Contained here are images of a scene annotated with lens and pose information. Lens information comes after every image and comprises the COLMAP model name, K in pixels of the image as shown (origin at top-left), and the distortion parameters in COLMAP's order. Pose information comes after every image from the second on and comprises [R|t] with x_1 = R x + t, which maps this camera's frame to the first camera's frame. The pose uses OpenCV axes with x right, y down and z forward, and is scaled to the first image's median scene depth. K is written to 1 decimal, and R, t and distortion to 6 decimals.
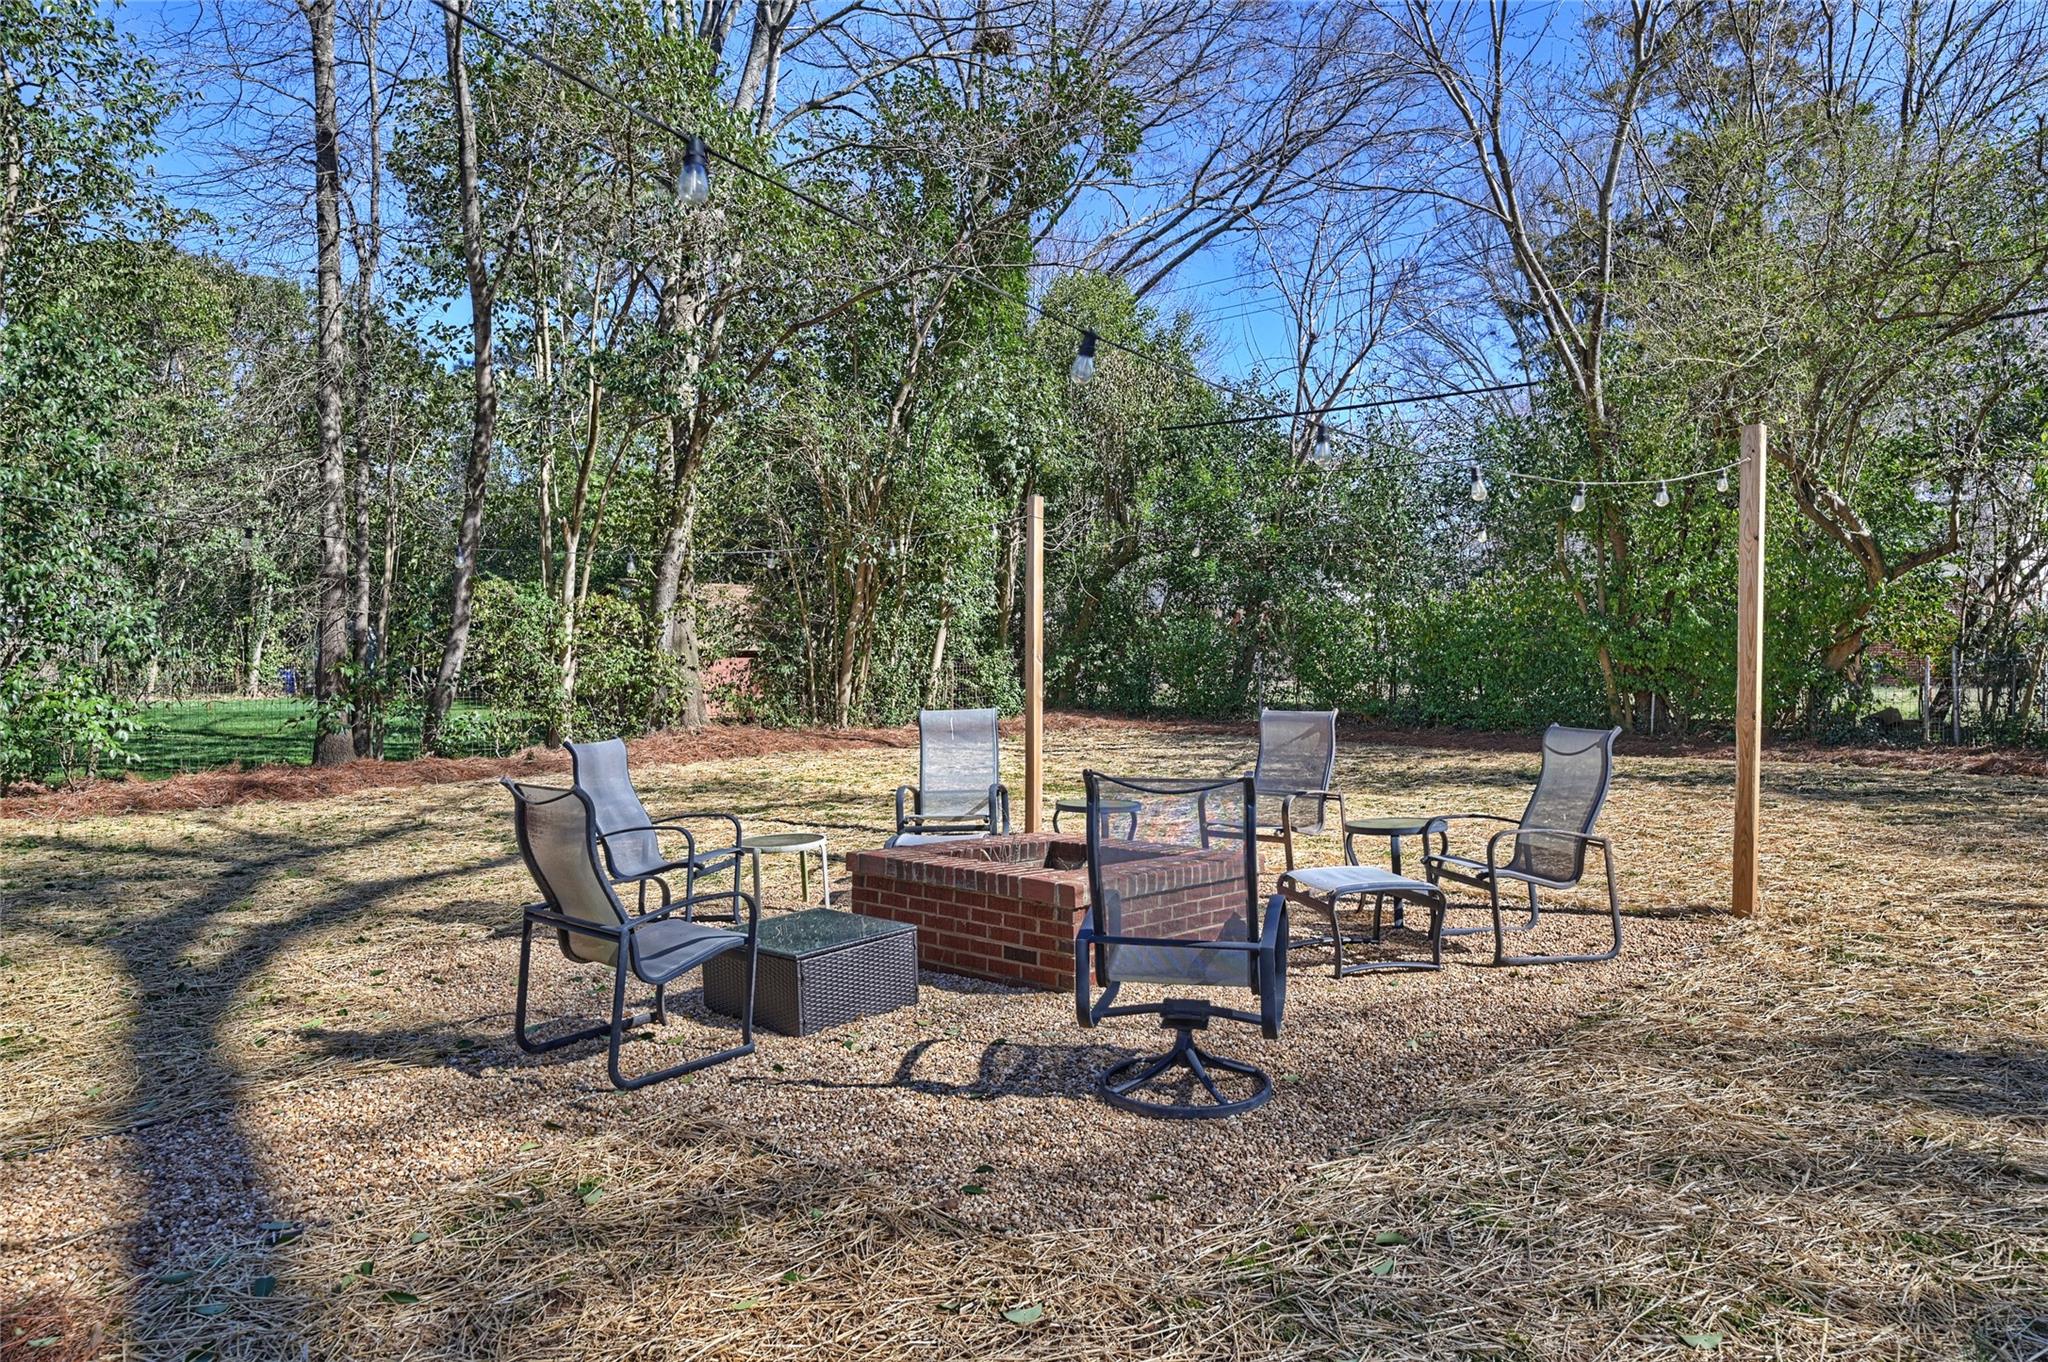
lens RADIAL K [[1373.8, 0, 1035.4], [0, 1373.8, 684.4], [0, 0, 1]] dist [0.004894, 0.000475]
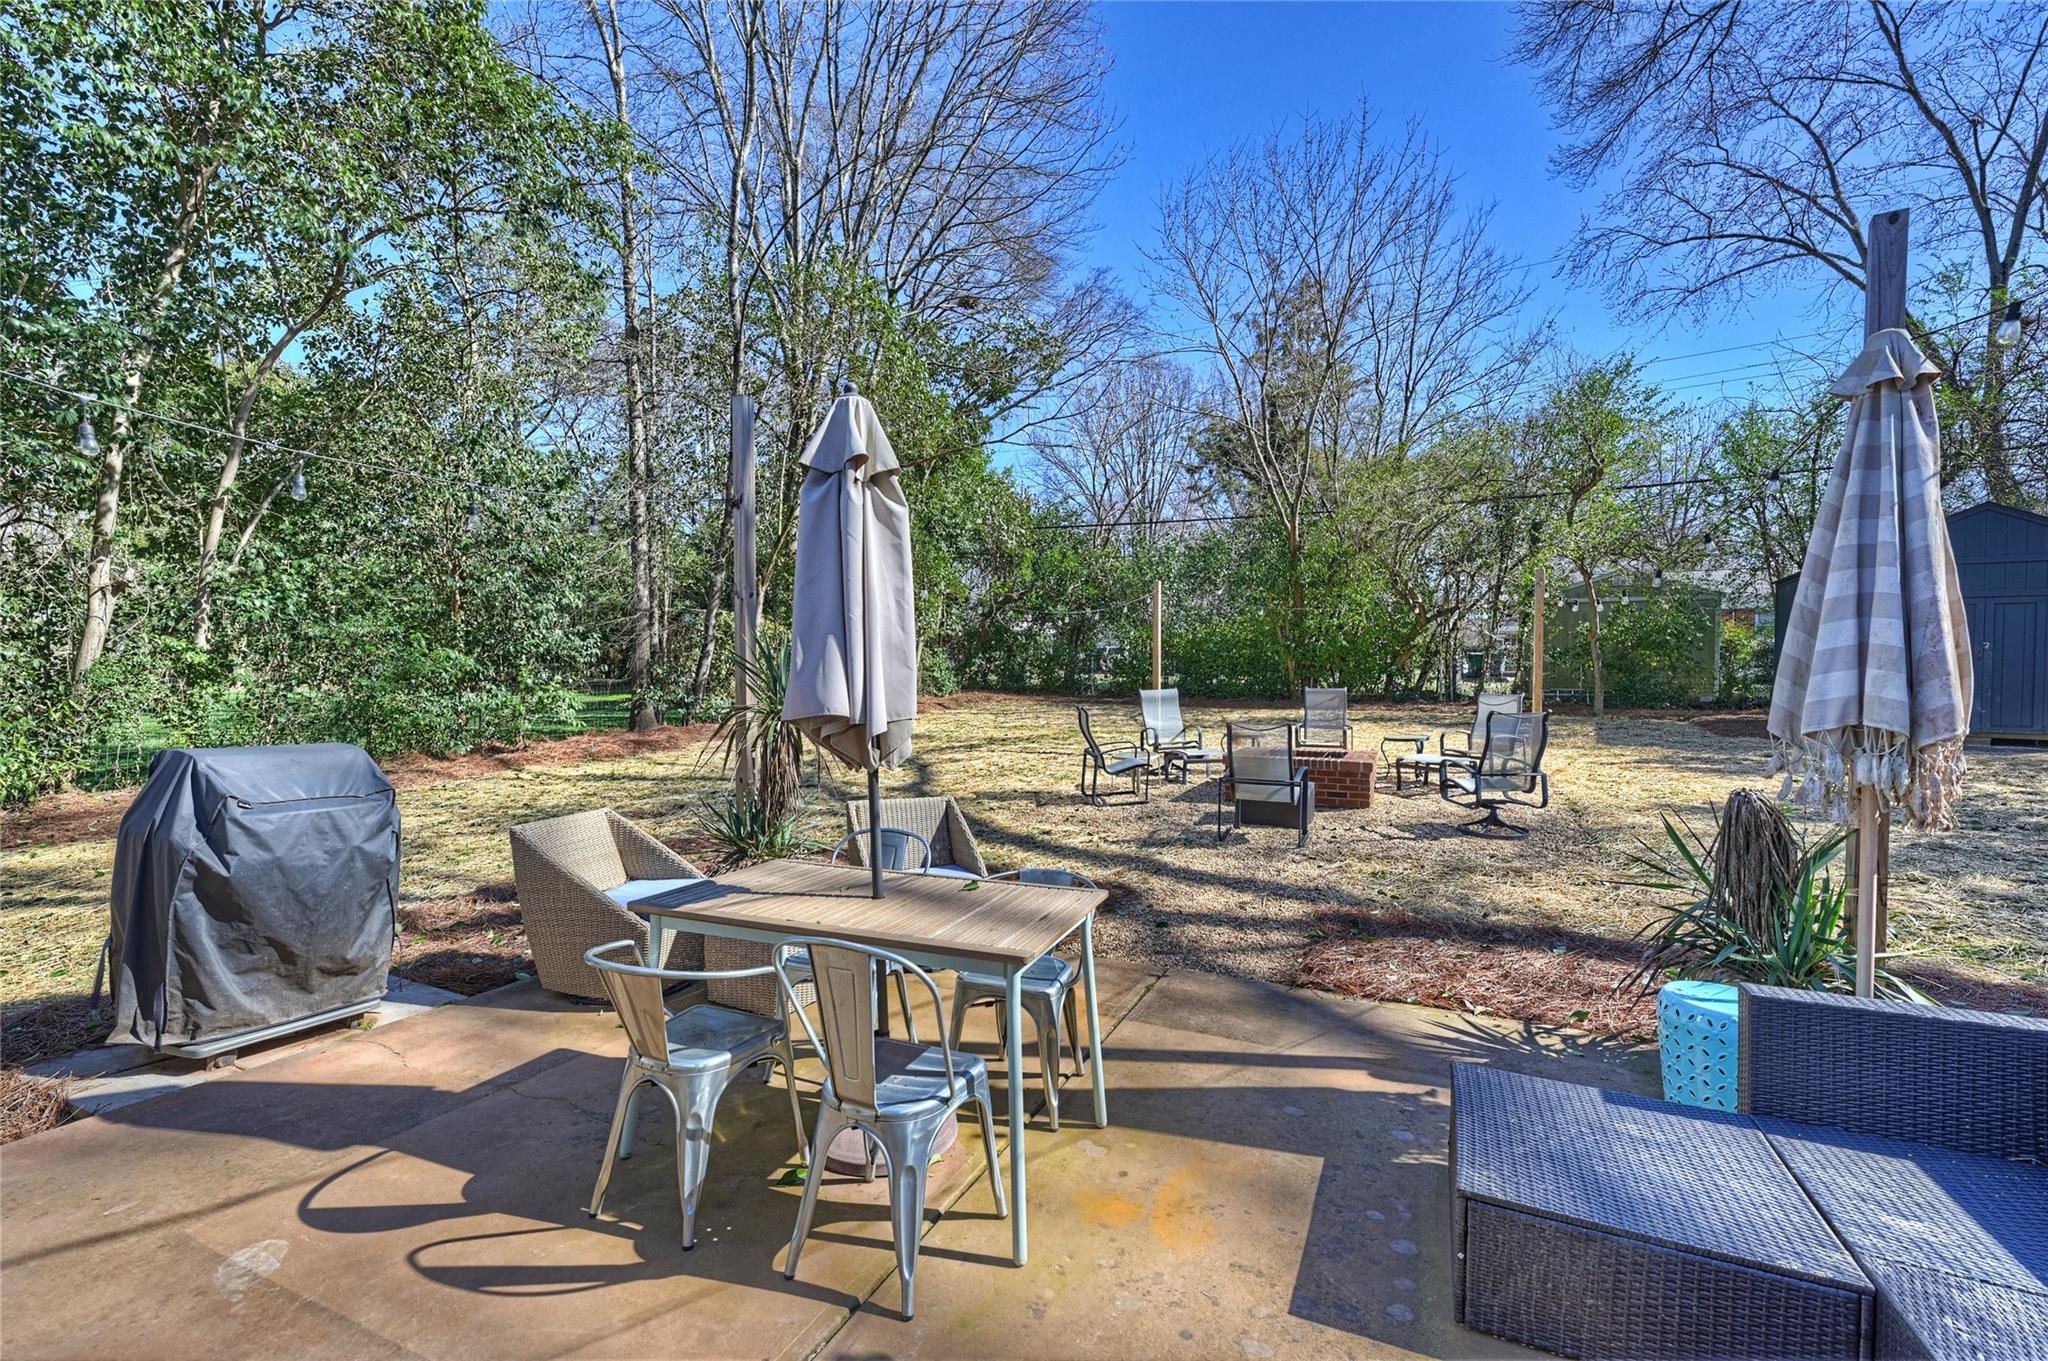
lens RADIAL K [[894.2, 0, 1006.0], [0, 894.2, 676.1], [0, 0, 1]] dist [-0.001714, 0.000276]
pose [[0.953734, -0.005592, 0.300601, -0.360241], [0.004629, 0.999982, 0.003915, -0.003893], [-0.300617, -0.002343, 0.953742, -0.091457]]
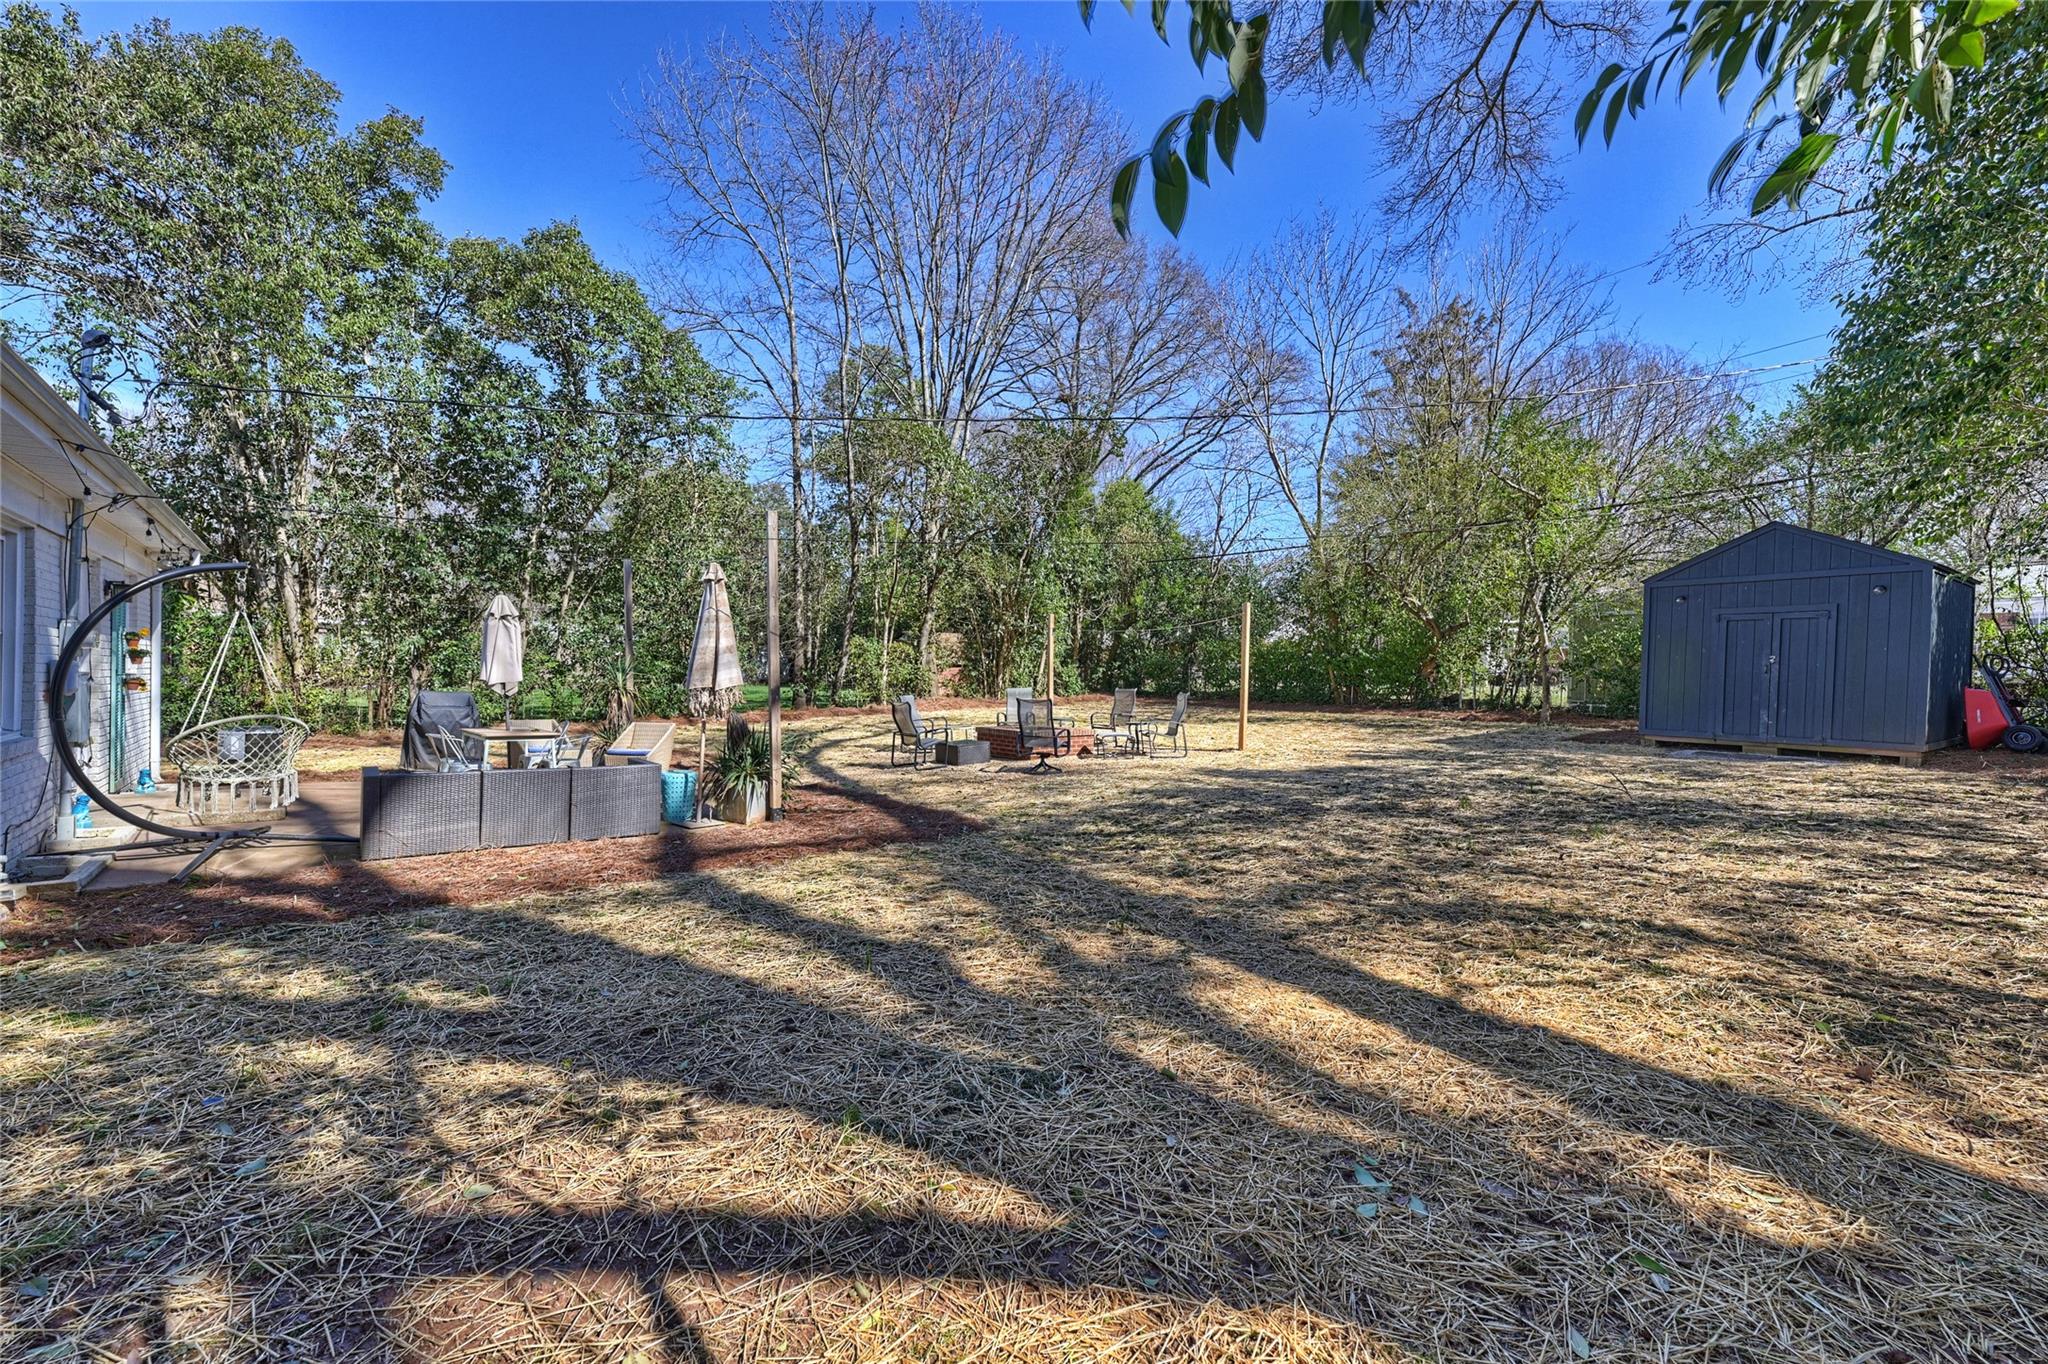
lens RADIAL K [[870.4, 0, 1033.3], [0, 870.4, 688.4], [0, 0, 1]] dist [0.000671, 0.000735]
pose [[0.991079, 0.007920, -0.133039, 0.125576], [-0.006865, 0.999941, 0.008385, 0.001854], [0.133097, -0.007396, 0.991075, -0.487704]]
